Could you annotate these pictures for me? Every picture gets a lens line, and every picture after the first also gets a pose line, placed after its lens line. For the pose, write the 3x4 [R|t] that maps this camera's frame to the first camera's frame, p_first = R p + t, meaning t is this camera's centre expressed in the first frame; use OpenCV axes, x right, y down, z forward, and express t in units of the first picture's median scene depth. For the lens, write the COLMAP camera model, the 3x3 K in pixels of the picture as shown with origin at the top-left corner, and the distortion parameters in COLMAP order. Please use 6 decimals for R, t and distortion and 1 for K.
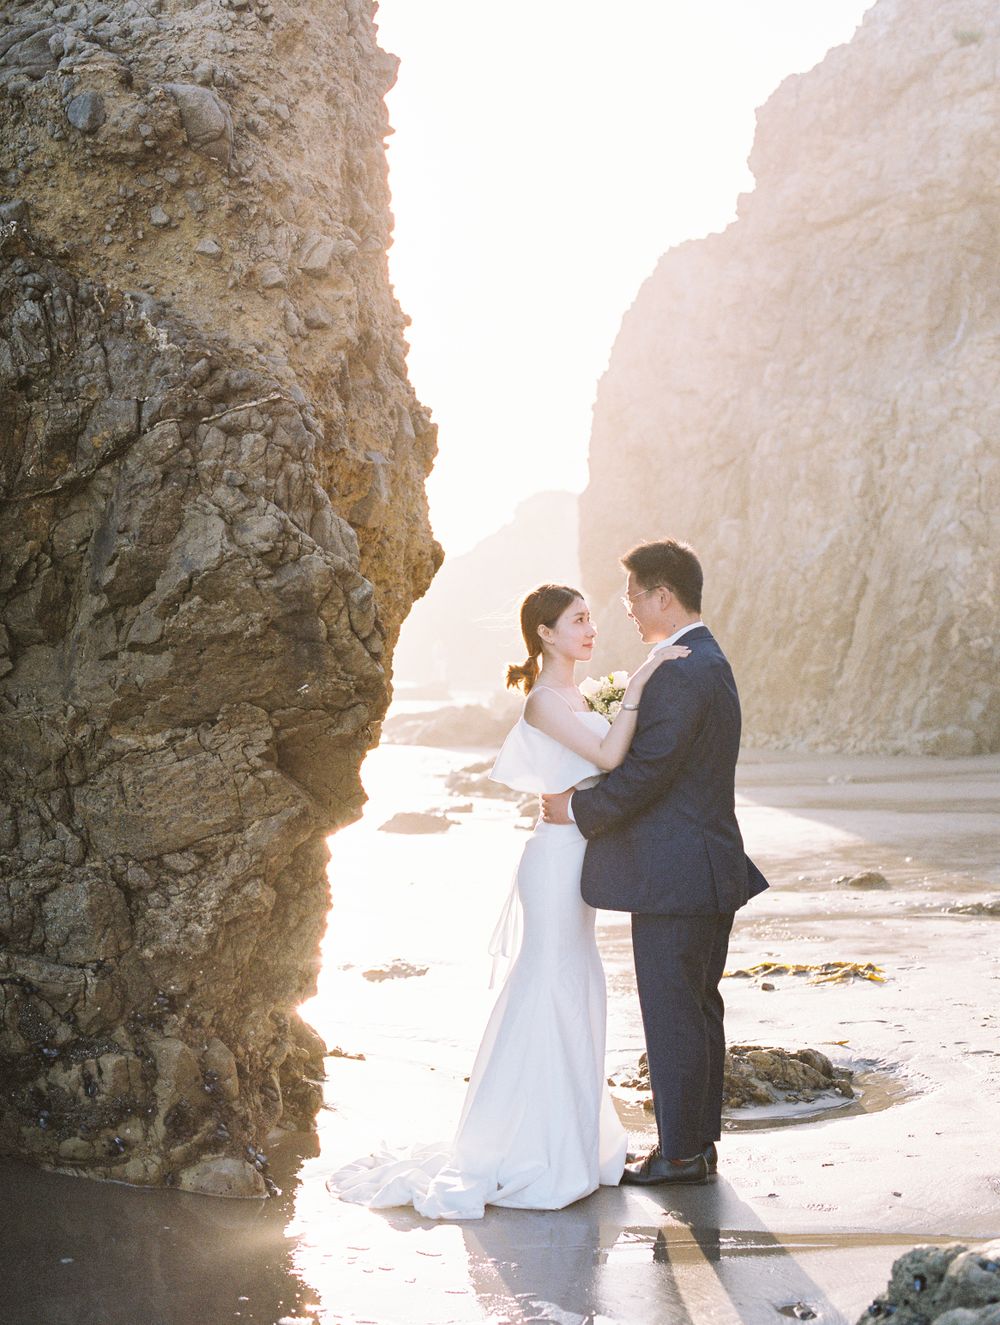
lens RADIAL K [[2206.6, 0, 500.0], [0, 2206.6, 662.5], [0, 0, 1]] dist [-0.023234, -0.054740]
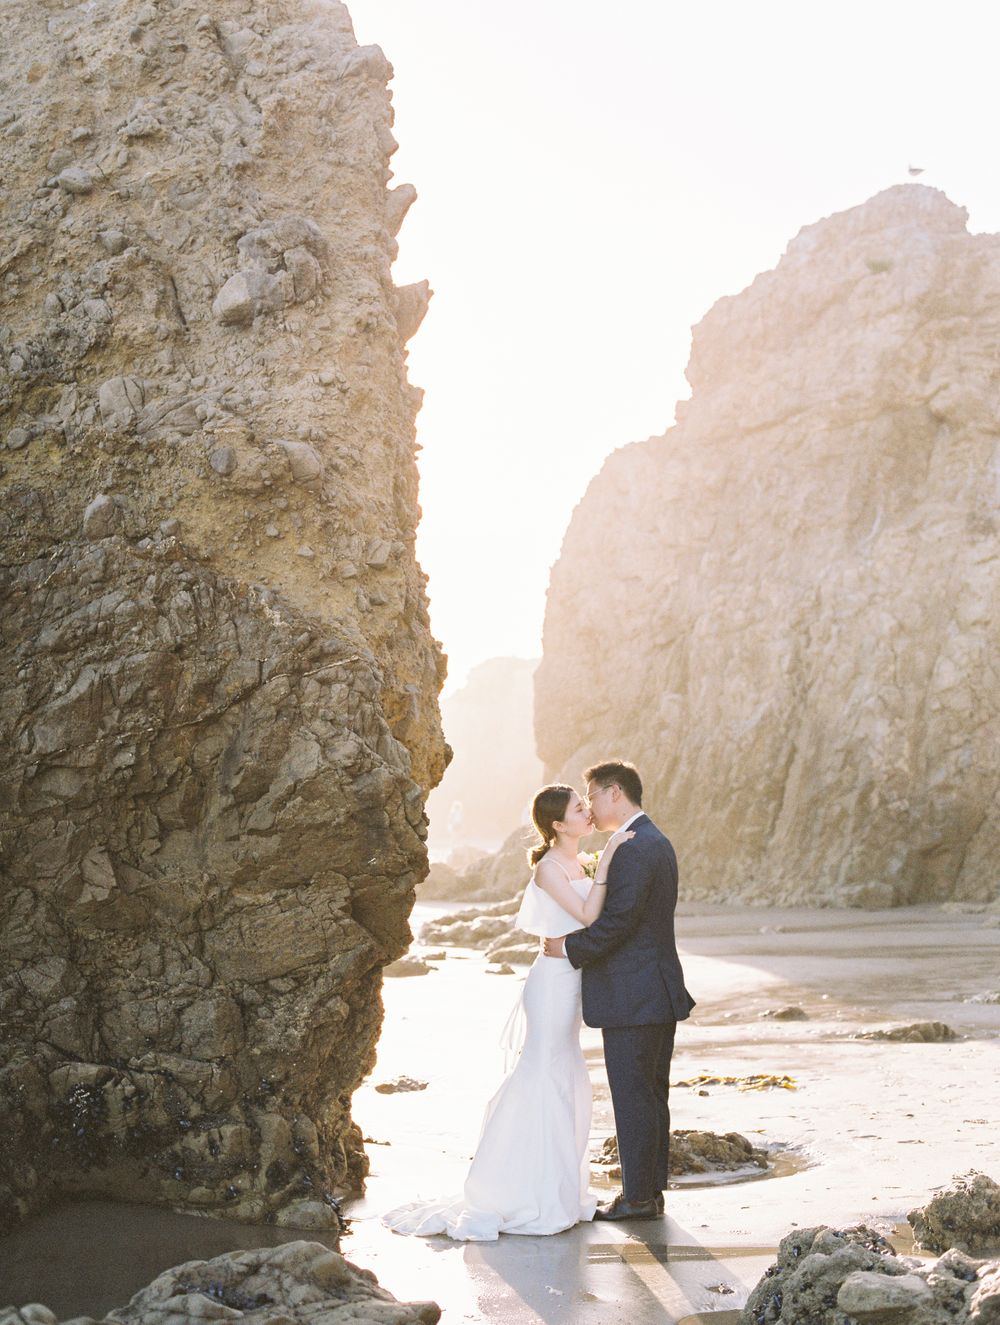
lens RADIAL K [[2206.6, 0, 500.0], [0, 2206.6, 662.5], [0, 0, 1]] dist [-0.023234, -0.054740]
pose [[0.999662, -0.000676, 0.025981, -0.040946], [0.002483, 0.997574, -0.069563, -0.015735], [-0.025871, 0.069604, 0.997239, -0.404676]]
